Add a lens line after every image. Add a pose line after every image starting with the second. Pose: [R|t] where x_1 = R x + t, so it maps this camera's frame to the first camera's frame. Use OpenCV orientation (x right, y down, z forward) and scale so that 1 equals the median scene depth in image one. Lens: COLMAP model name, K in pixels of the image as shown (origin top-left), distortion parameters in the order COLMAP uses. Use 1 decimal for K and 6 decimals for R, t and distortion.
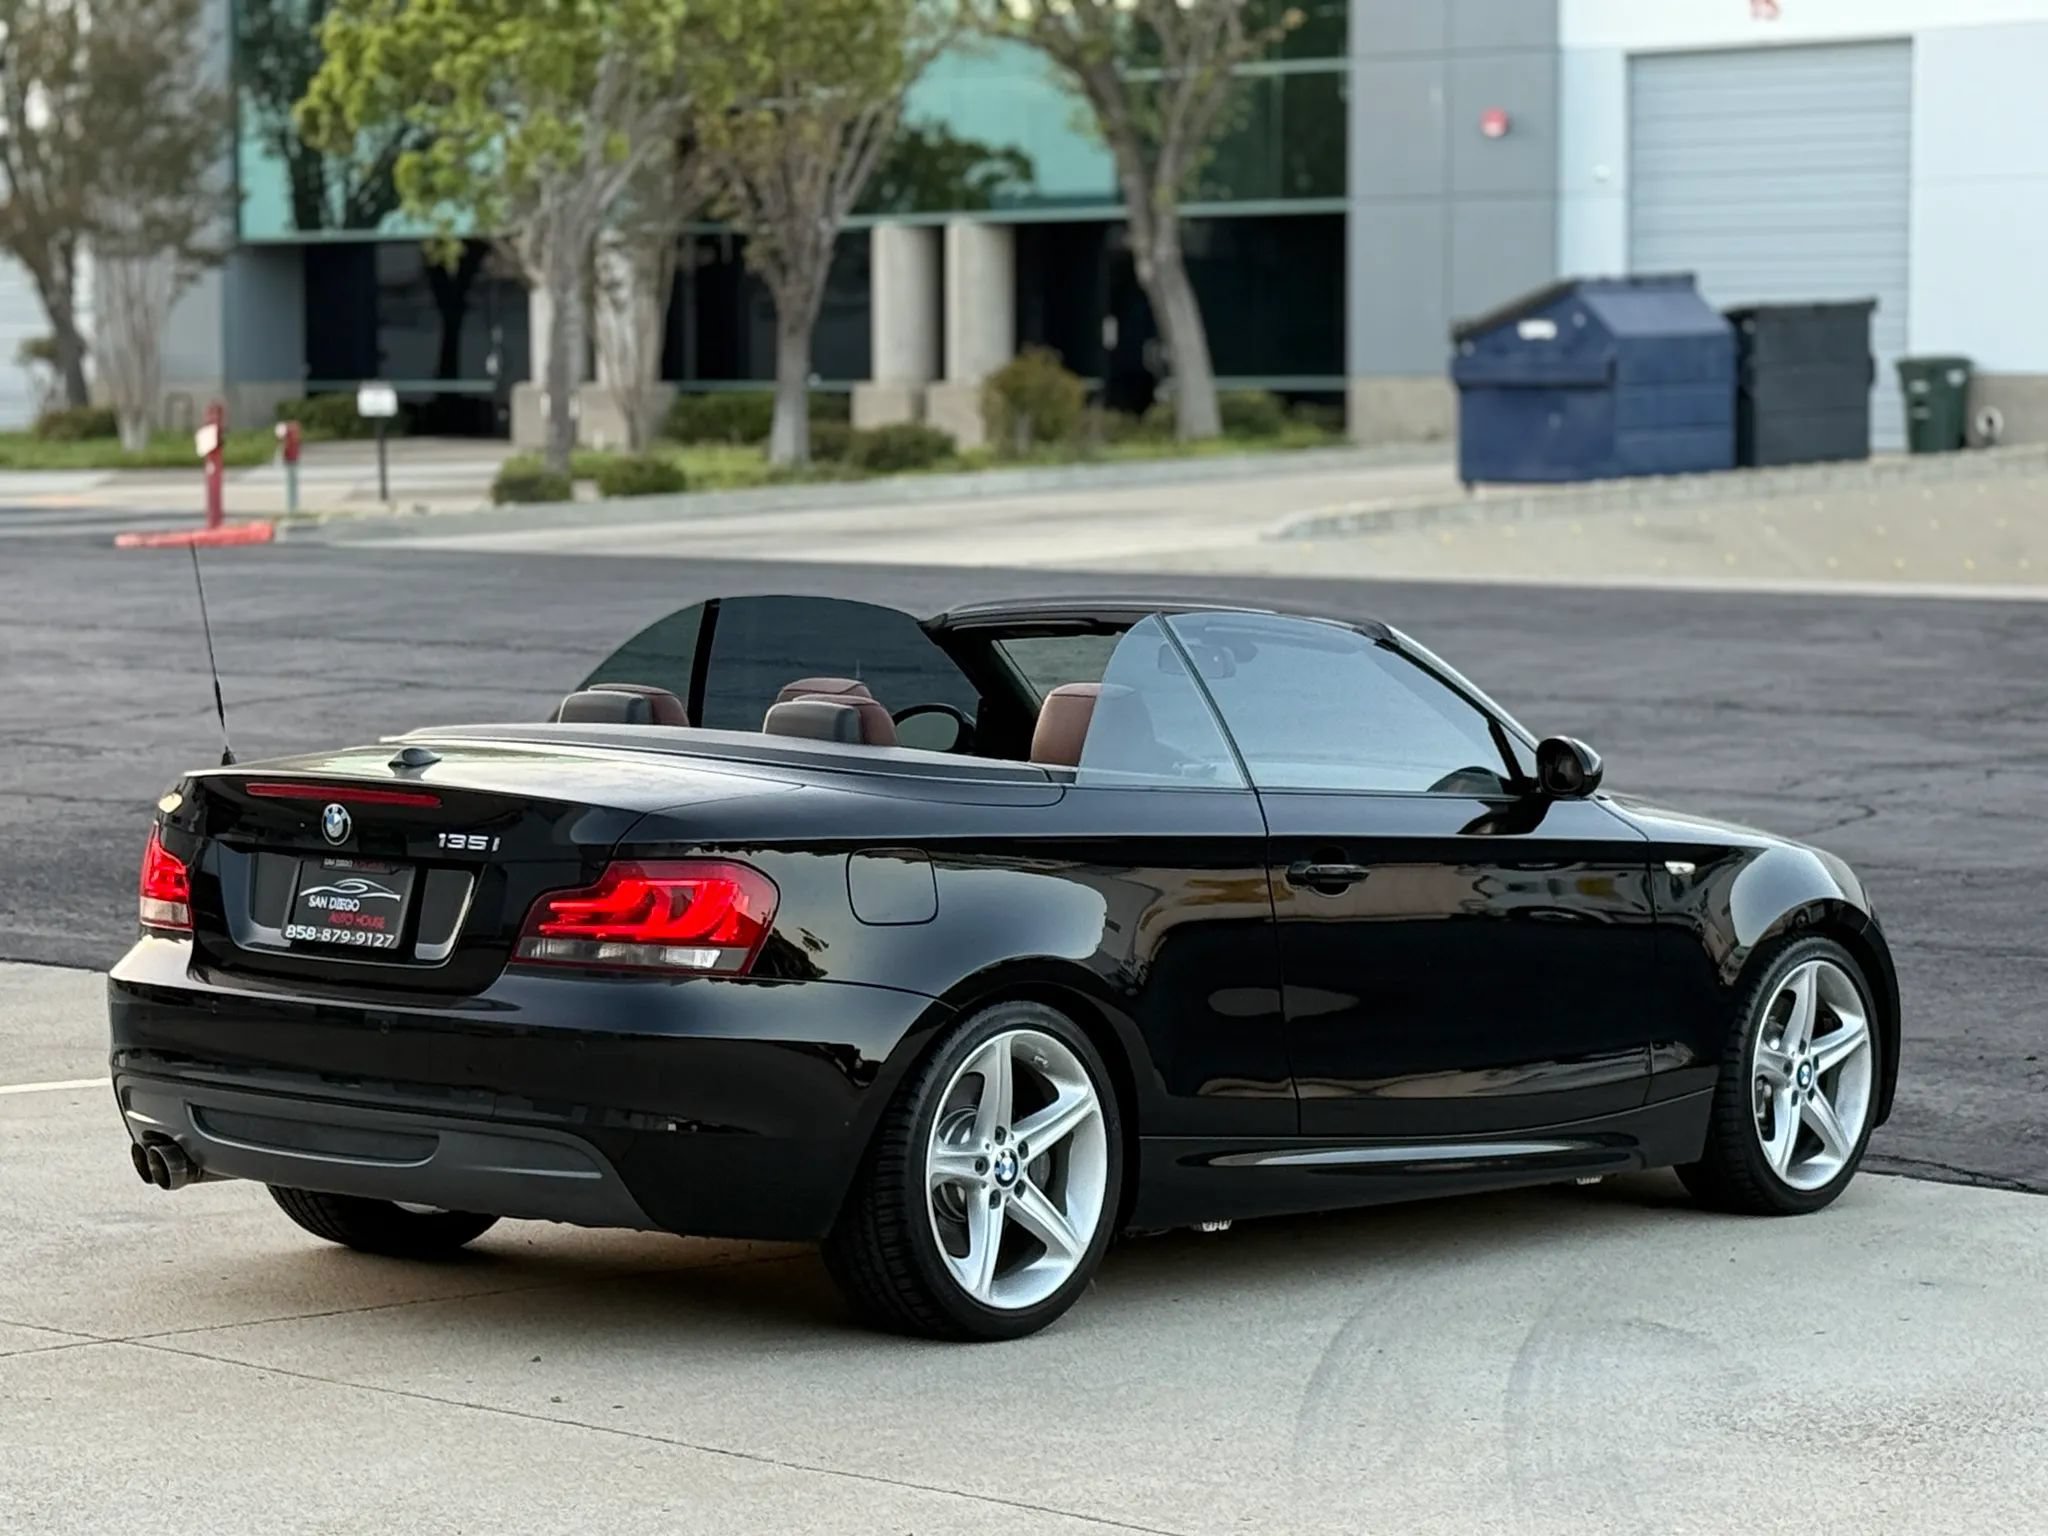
lens RADIAL K [[5867.2, 0, 1070.2], [0, 5867.2, 766.6], [0, 0, 1]] dist [0.127052, 0.824513]
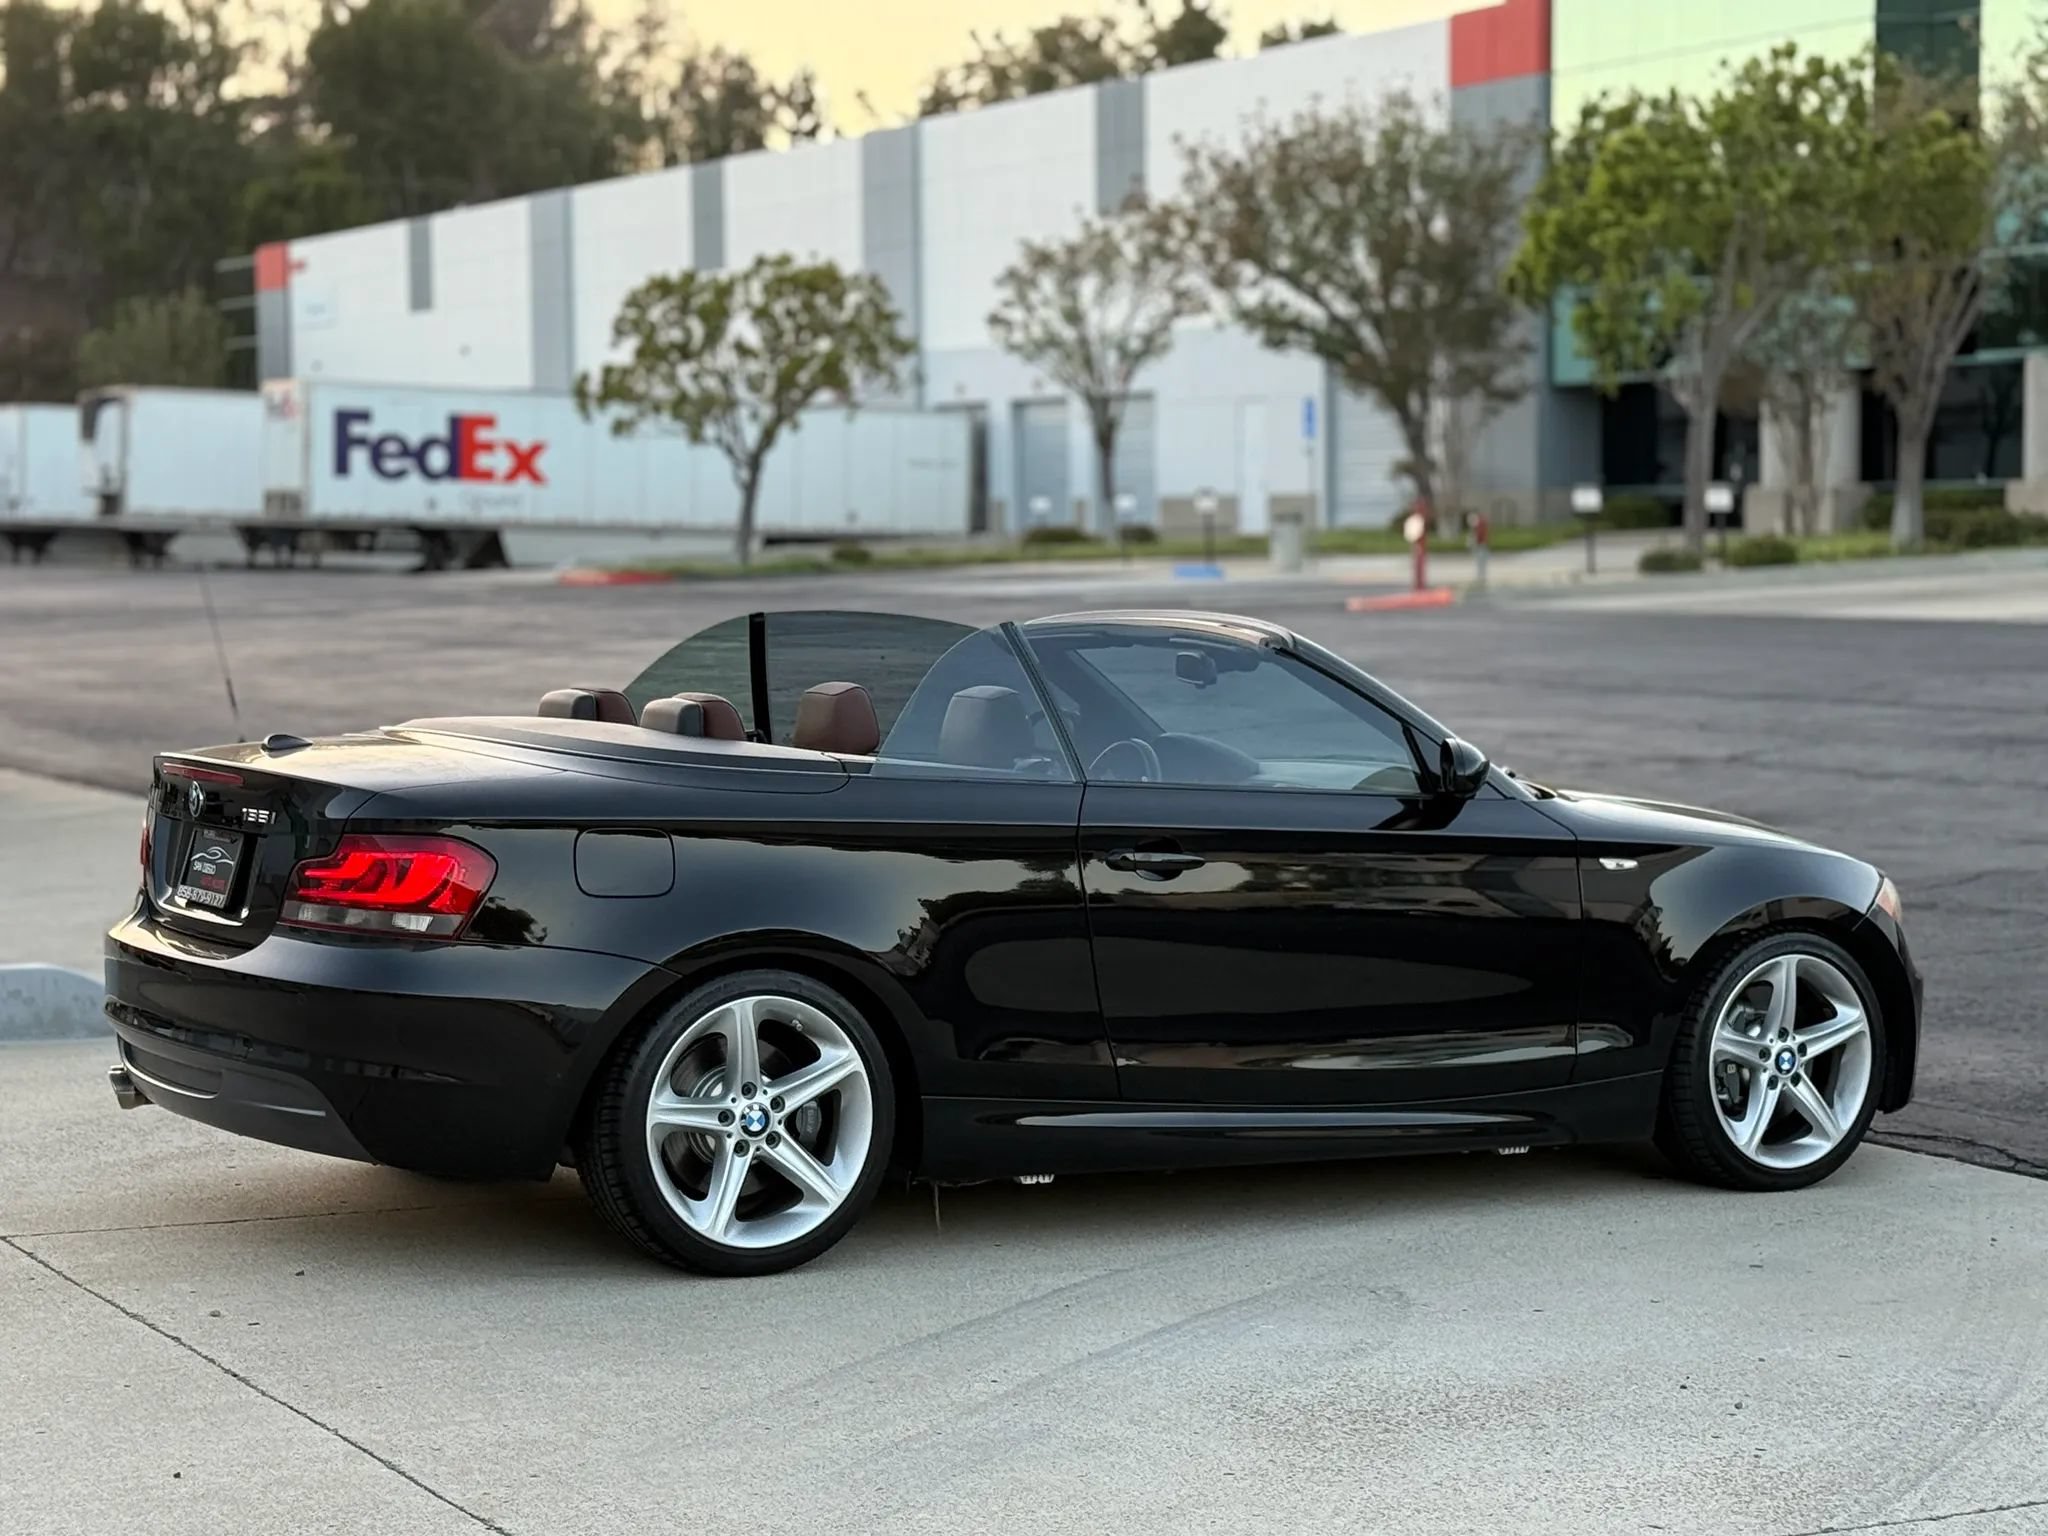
lens RADIAL K [[4117.1, 0, 1044.9], [0, 4117.1, 746.3], [0, 0, 1]] dist [0.162314, 0.014231]
pose [[0.931542, 0.009642, -0.363507, 0.110131], [-0.013018, 0.999892, -0.006839, 0.000924], [0.363402, 0.011103, 0.931566, 0.101792]]
